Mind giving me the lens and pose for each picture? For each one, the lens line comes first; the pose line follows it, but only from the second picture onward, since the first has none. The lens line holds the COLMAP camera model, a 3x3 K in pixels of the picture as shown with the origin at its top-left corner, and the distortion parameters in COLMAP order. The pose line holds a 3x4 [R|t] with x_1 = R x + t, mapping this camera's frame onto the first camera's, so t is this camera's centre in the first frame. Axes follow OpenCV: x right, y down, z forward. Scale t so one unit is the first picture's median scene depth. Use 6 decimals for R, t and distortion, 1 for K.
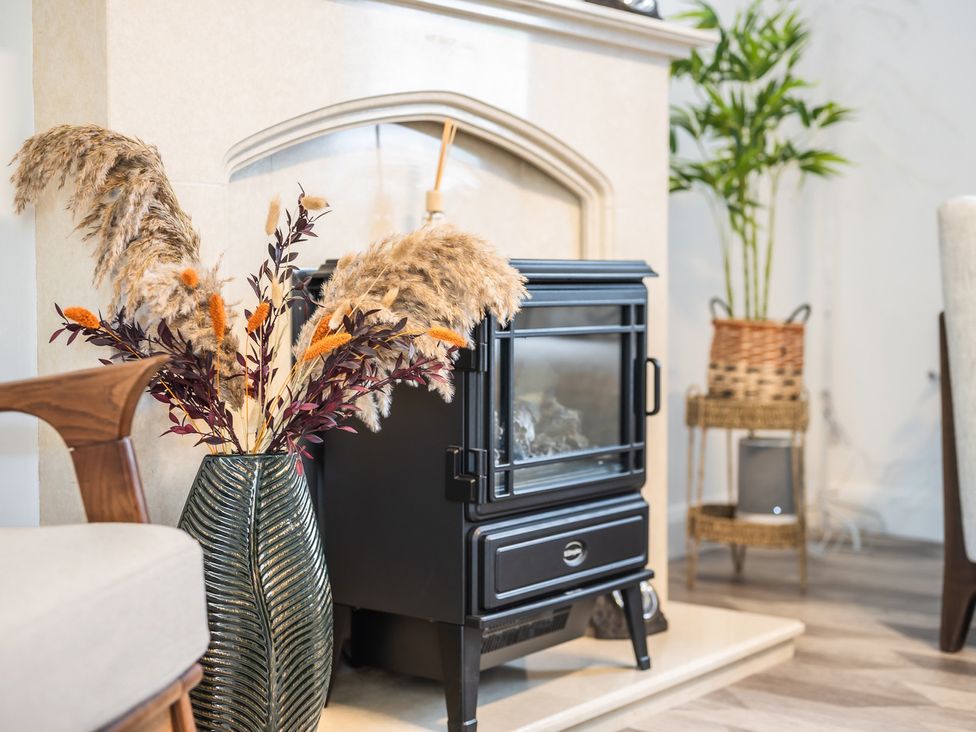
lens RADIAL K [[1585.6, 0, 489.6], [0, 1585.6, 367.0], [0, 0, 1]] dist [0.040282, 0.000000]
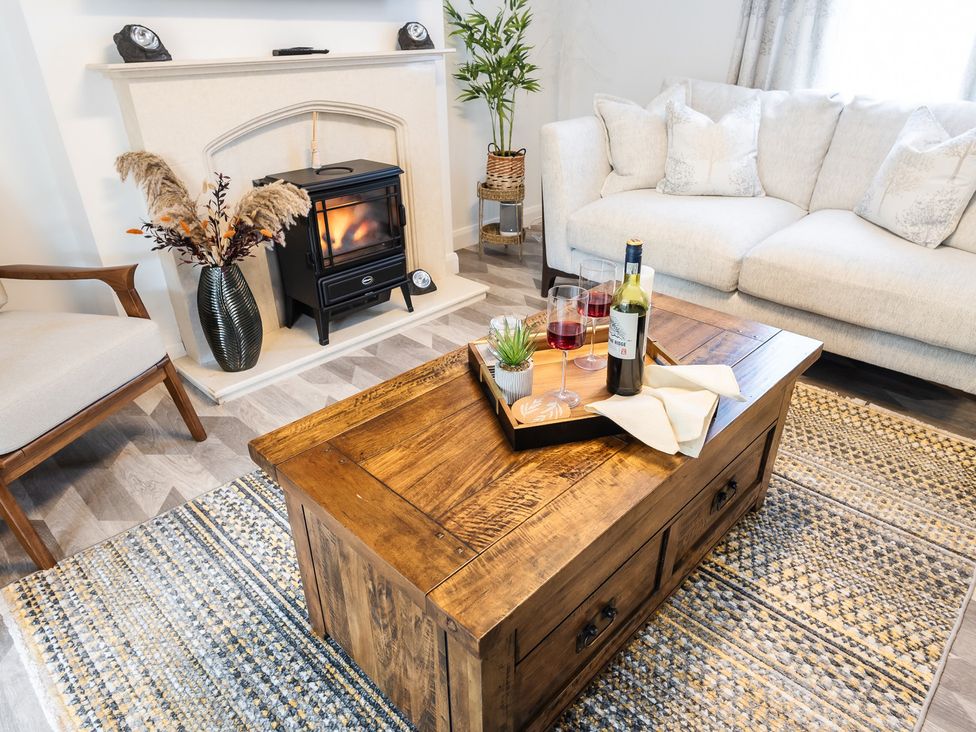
lens RADIAL K [[636.4, 0, 484.9], [0, 636.4, 364.0], [0, 0, 1]] dist [0.003735, 0.000499]
pose [[0.991187, 0.055123, -0.120454, 0.373314], [0.001680, 0.904003, 0.427522, -0.215374], [0.132457, -0.423957, 0.895944, -0.053387]]
